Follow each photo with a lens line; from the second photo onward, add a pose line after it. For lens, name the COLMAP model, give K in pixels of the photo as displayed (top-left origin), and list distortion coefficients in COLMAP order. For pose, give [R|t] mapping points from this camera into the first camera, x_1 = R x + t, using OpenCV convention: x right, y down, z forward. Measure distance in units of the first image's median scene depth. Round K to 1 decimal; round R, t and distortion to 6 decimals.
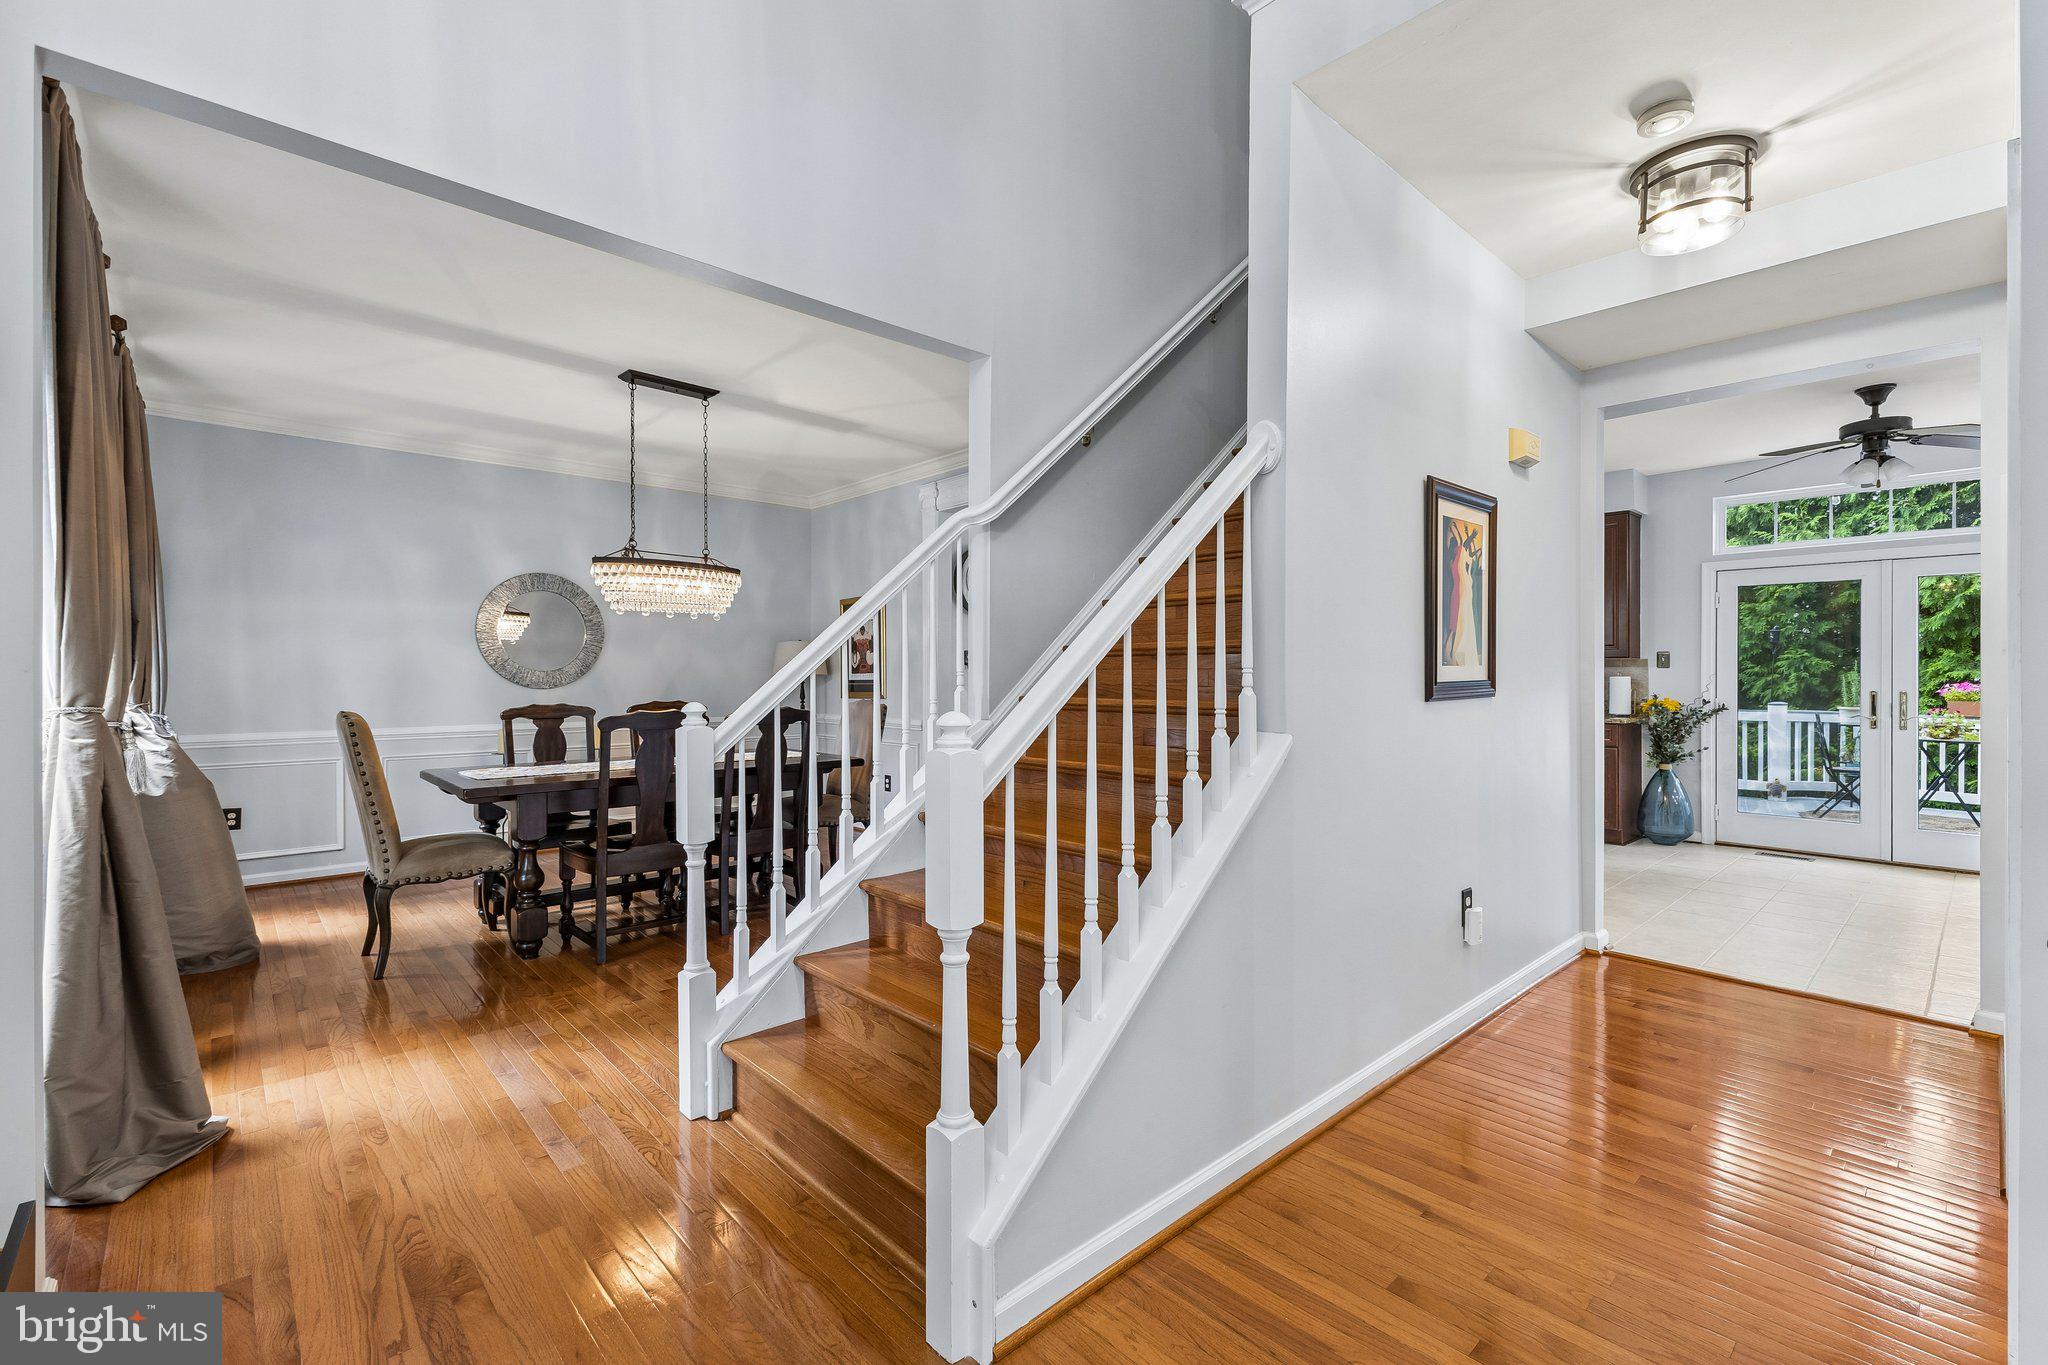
lens RADIAL K [[890.4, 0, 1011.5], [0, 890.4, 680.9], [0, 0, 1]] dist [0.008449, -0.001378]
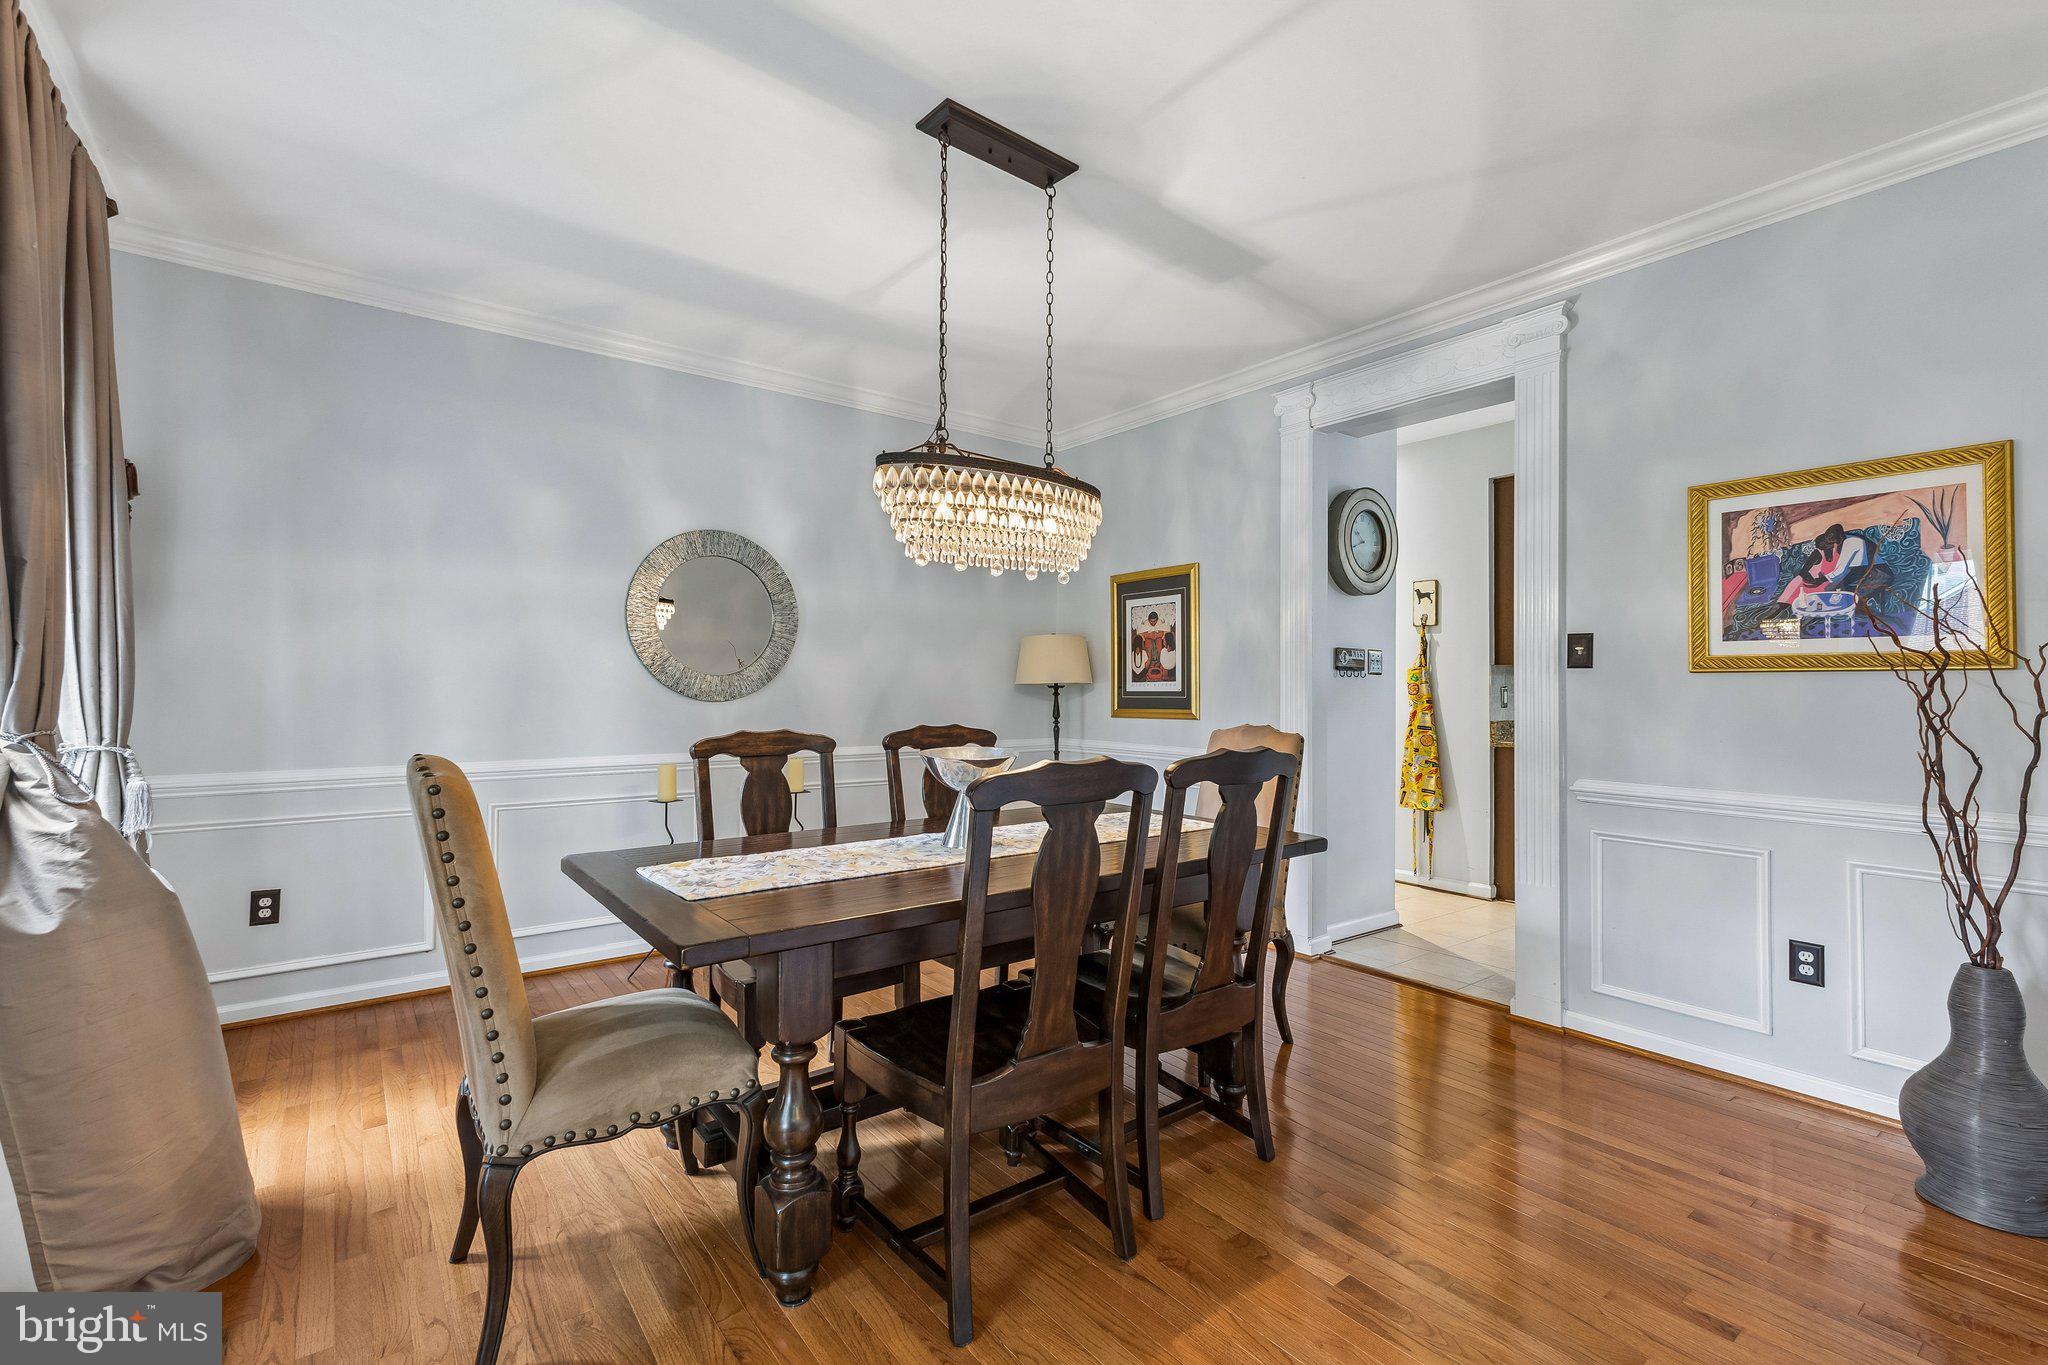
lens RADIAL K [[890.4, 0, 986.8], [0, 890.4, 680.7], [0, 0, 1]] dist [0.008449, -0.001378]
pose [[0.994730, 0.008055, -0.102212, -0.258333], [-0.009295, 0.999889, -0.011657, -0.000713], [0.102107, 0.012546, 0.994694, 0.359099]]
